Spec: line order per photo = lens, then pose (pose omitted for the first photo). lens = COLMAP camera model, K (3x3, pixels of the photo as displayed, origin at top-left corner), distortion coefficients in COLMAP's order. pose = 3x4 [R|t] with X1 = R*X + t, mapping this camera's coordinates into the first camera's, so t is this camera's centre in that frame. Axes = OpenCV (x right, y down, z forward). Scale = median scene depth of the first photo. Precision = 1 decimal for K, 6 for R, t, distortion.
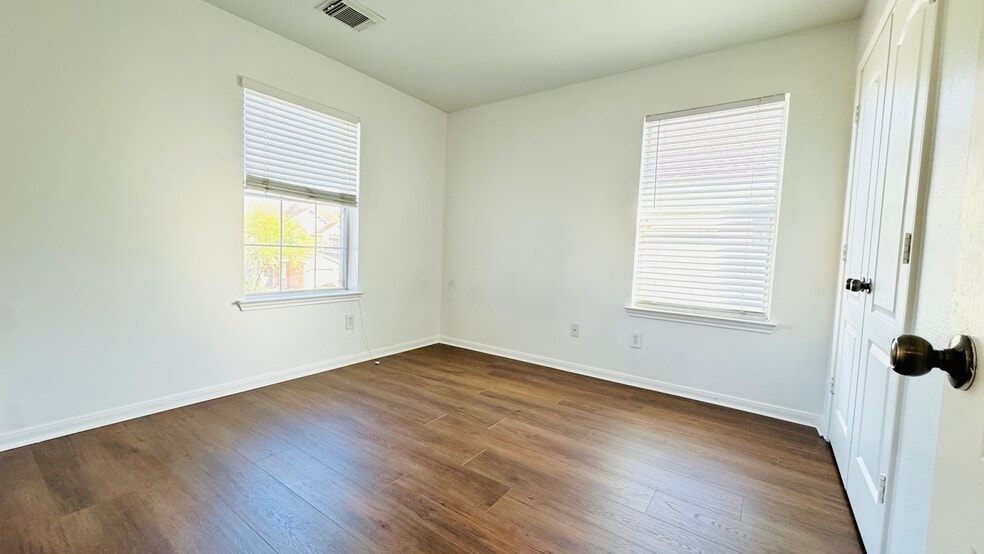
lens RADIAL K [[393.3, 0, 493.4], [0, 393.3, 275.9], [0, 0, 1]] dist [-0.001030, -0.000079]
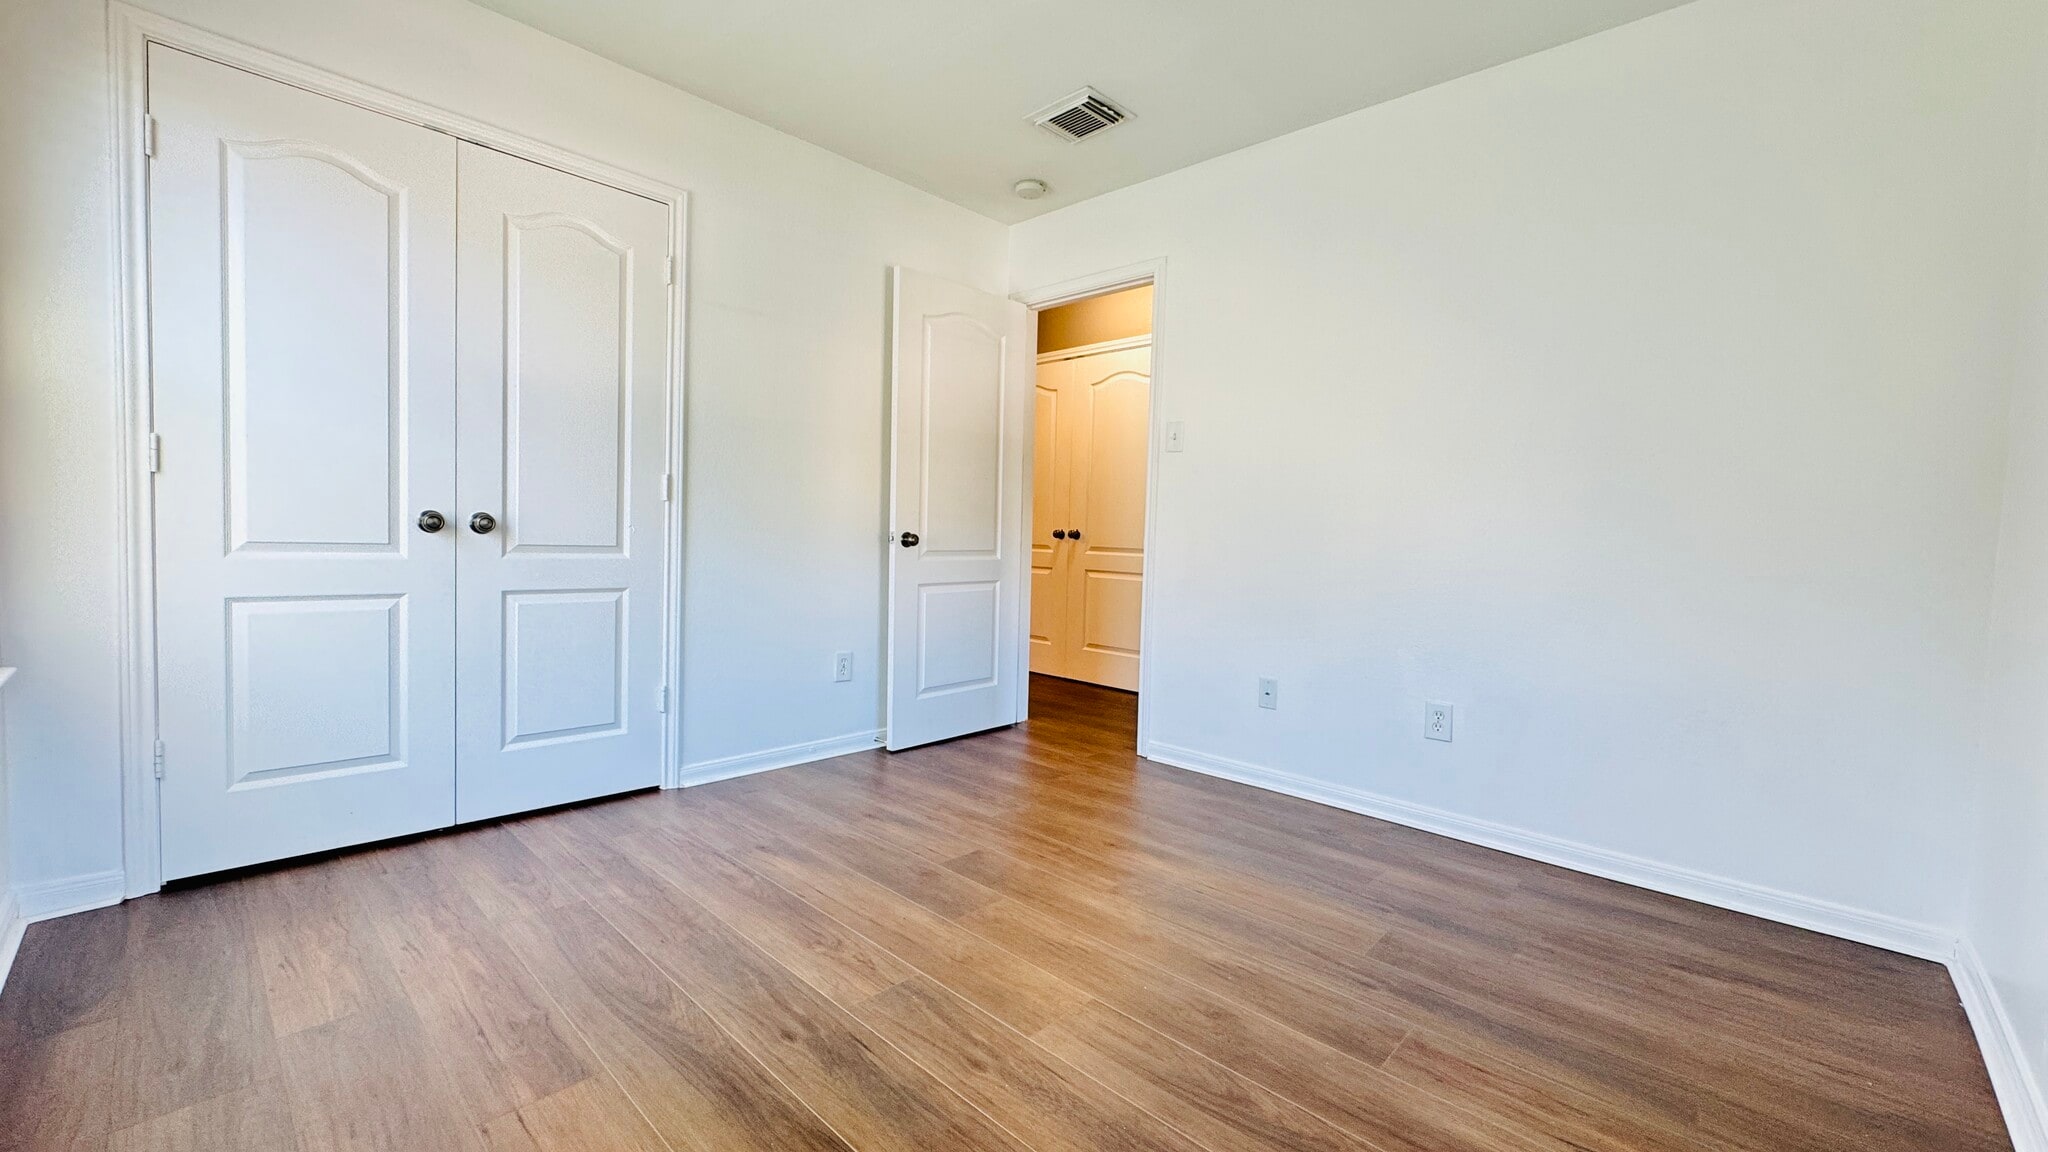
lens RADIAL K [[818.6, 0, 1026.9], [0, 818.6, 573.7], [0, 0, 1]] dist [-0.001030, -0.000079]
pose [[-0.987791, -0.075034, 0.136524, -0.209712], [-0.059347, 0.991527, 0.115547, -0.089664], [-0.144038, 0.106034, -0.983875, 1.899921]]
